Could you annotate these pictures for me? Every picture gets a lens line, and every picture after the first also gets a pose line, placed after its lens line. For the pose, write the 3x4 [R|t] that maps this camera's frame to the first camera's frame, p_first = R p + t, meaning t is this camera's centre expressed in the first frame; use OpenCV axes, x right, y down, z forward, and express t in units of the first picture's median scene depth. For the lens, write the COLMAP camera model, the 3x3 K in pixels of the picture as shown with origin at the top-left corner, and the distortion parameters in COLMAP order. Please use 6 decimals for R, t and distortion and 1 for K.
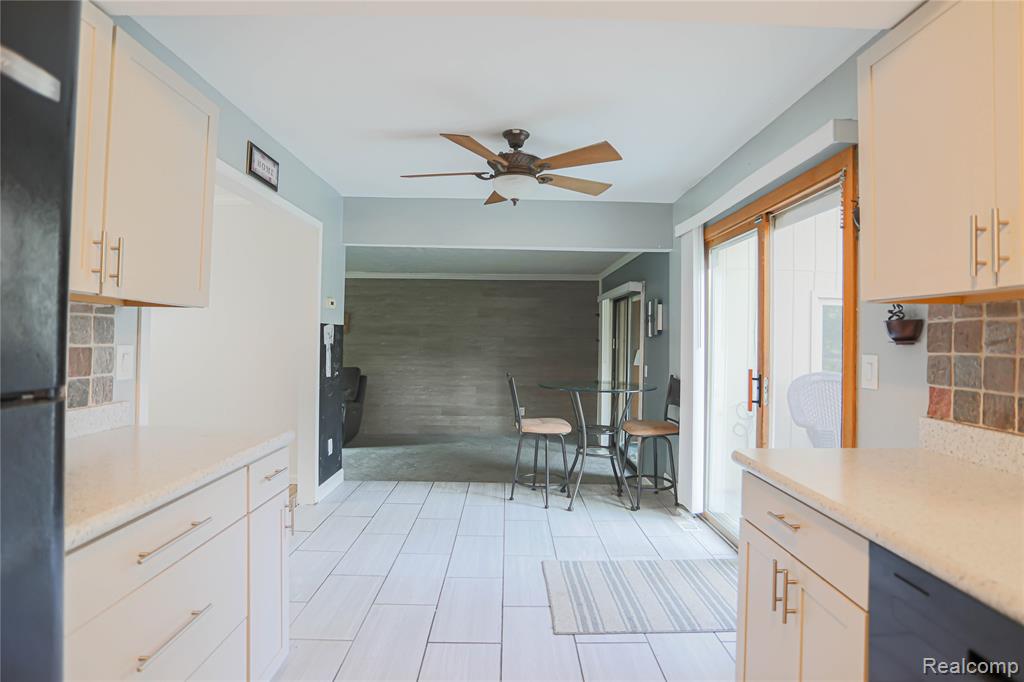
lens RADIAL K [[528.7, 0, 510.9], [0, 528.7, 331.7], [0, 0, 1]] dist [-0.073201, 0.034563]
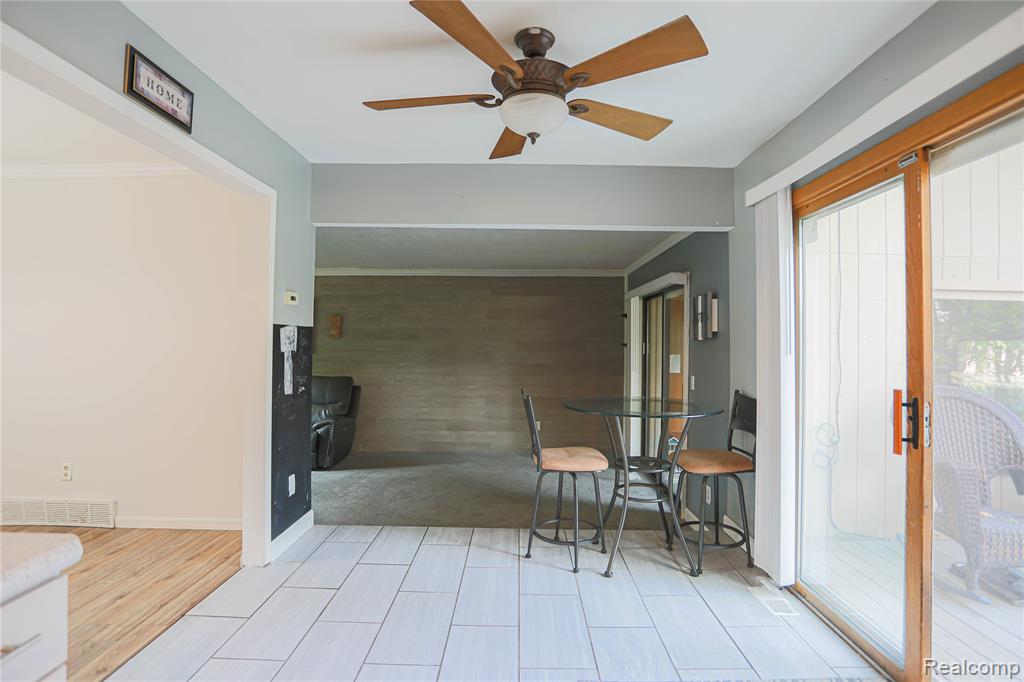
lens RADIAL K [[528.7, 0, 510.9], [0, 528.7, 331.7], [0, 0, 1]] dist [-0.073201, 0.034563]
pose [[0.999731, -0.004476, -0.022741, -0.005068], [0.004300, 0.999960, -0.007796, 0.002038], [0.022775, 0.007696, 0.999711, 0.245527]]
